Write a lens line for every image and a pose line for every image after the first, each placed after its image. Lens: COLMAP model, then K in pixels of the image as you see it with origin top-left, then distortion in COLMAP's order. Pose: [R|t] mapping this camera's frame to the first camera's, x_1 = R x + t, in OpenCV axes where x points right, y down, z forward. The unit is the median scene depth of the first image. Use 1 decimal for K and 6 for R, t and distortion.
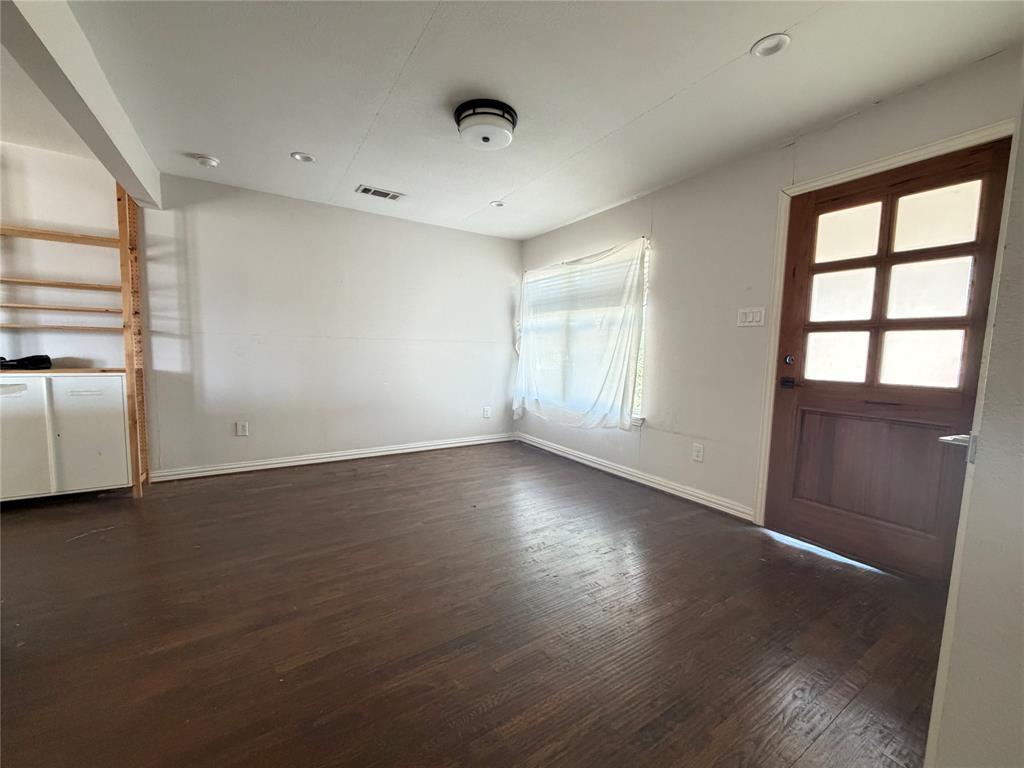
lens RADIAL K [[408.5, 0, 513.8], [0, 408.5, 385.7], [0, 0, 1]] dist [-0.000042, -0.000077]
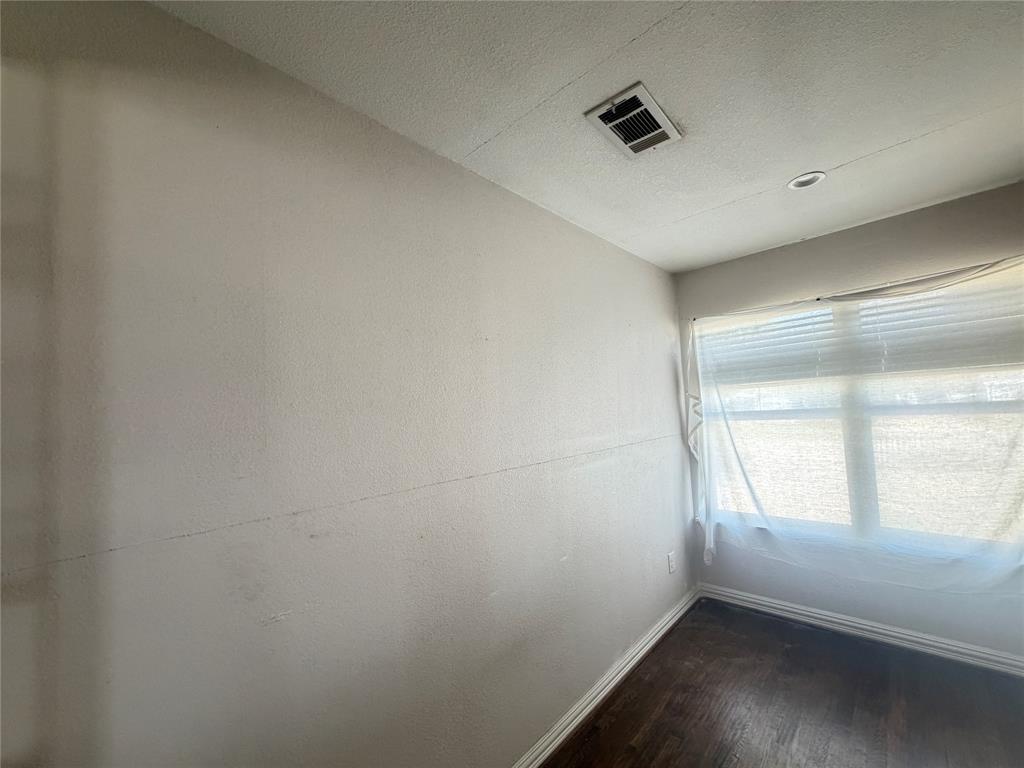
lens RADIAL K [[408.5, 0, 511.0], [0, 408.5, 392.8], [0, 0, 1]] dist [-0.000042, -0.000077]
pose [[0.961449, -0.066877, 0.266727, -0.621999], [0.103810, 0.986474, -0.126855, -0.176454], [-0.254635, 0.149654, 0.955387, 0.728517]]
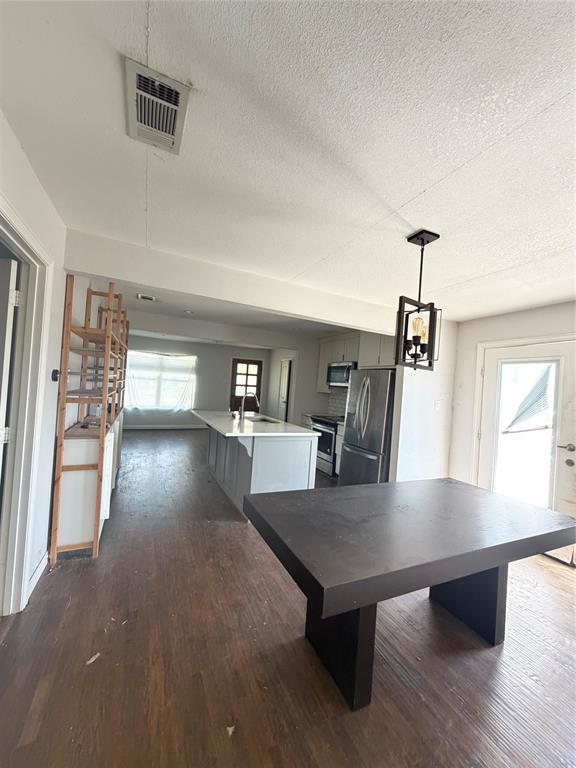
lens RADIAL K [[306.4, 0, 288.0], [0, 306.4, 383.2], [0, 0, 1]] dist [-0.000042, -0.000077]
pose [[0.120799, -0.010353, 0.992623, -2.198718], [0.029227, 0.999549, 0.006868, -0.129202], [-0.992247, 0.028182, 0.121047, -0.067216]]
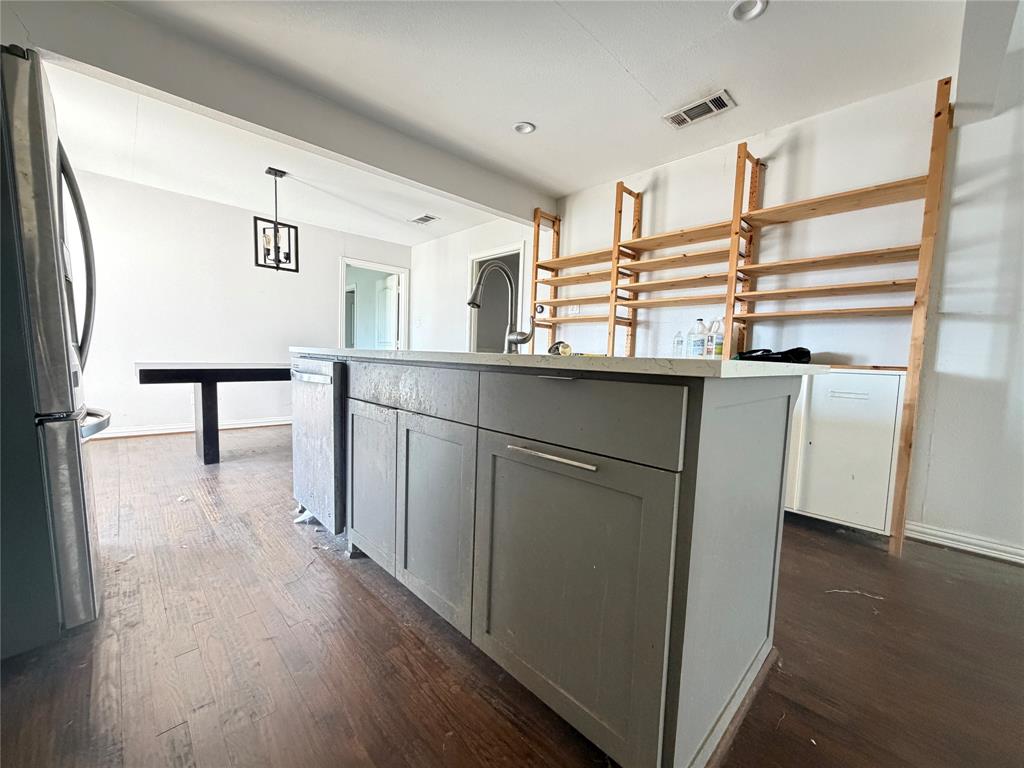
lens RADIAL K [[408.5, 0, 507.1], [0, 408.5, 384.2], [0, 0, 1]] dist [-0.000042, -0.000077]
pose [[0.203905, 0.046532, -0.977884, -0.373882], [-0.115544, 0.993032, 0.023160, 0.046682], [0.972148, 0.108266, 0.207861, 0.186701]]
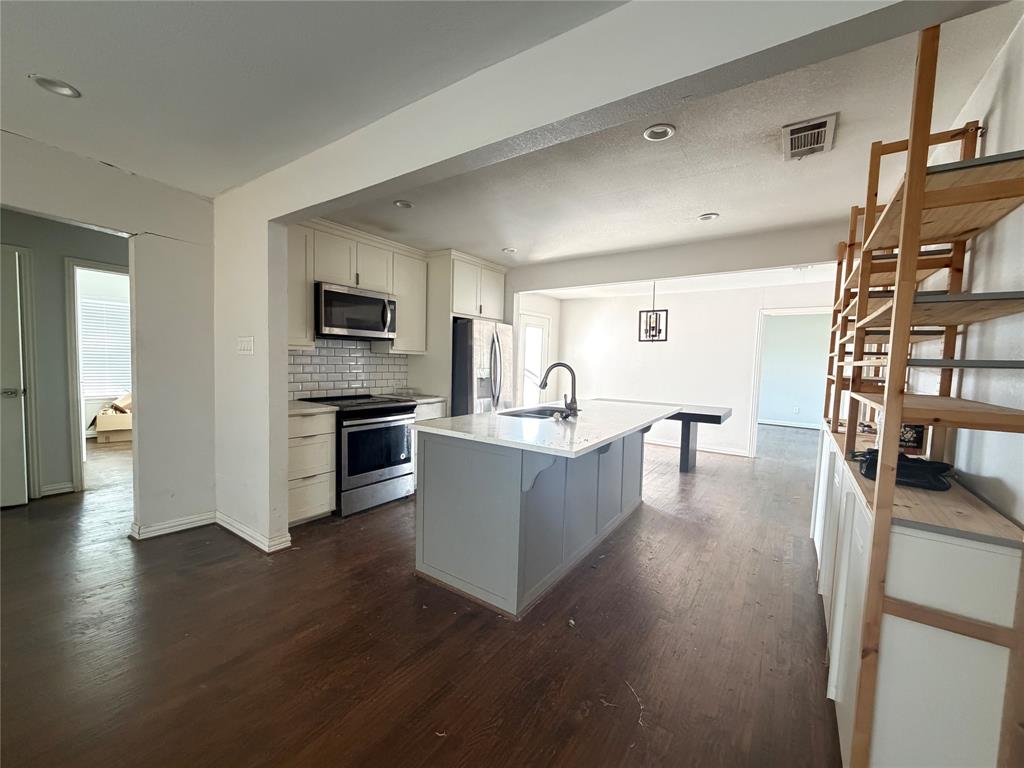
lens RADIAL K [[408.5, 0, 508.6], [0, 408.5, 385.4], [0, 0, 1]] dist [-0.000042, -0.000077]
pose [[-0.921662, -0.027025, -0.387052, -0.430831], [-0.086114, 0.986939, 0.136147, -0.162498], [0.378317, 0.158812, -0.911951, 1.081018]]
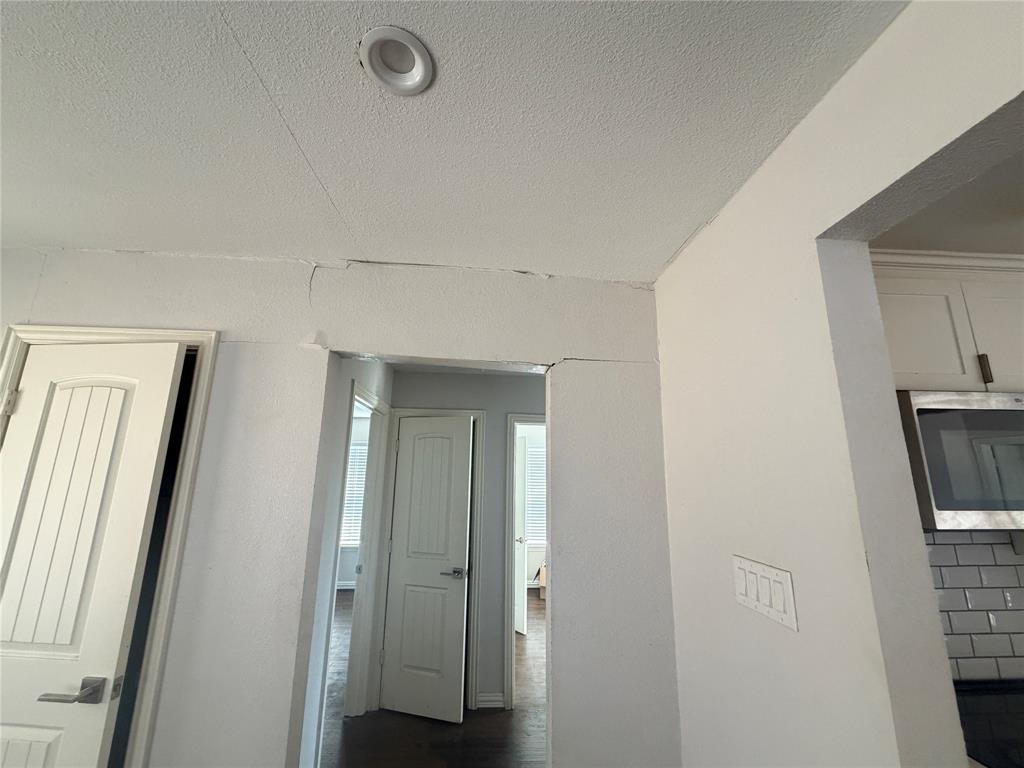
lens RADIAL K [[408.5, 0, 513.2], [0, 408.5, 383.2], [0, 0, 1]] dist [-0.000042, -0.000077]
pose [[-0.879341, 0.070225, 0.470987, -0.240349], [0.013009, 0.992240, -0.123656, -0.201539], [-0.476016, -0.102609, -0.873430, 0.452129]]
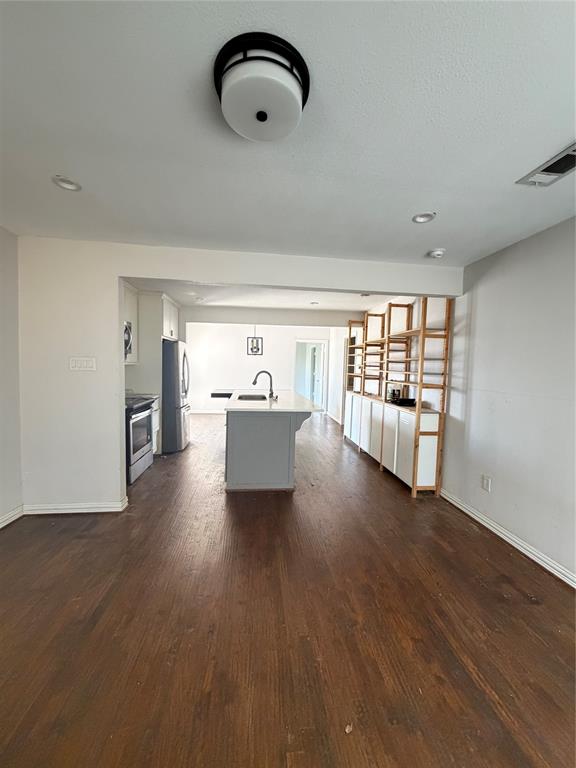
lens RADIAL K [[306.4, 0, 286.8], [0, 306.4, 381.8], [0, 0, 1]] dist [-0.000042, -0.000077]
pose [[-0.436271, 0.013394, -0.899716, 0.265316], [-0.117849, 0.990426, 0.071889, -0.158338], [0.892065, 0.137393, -0.430515, 0.941584]]
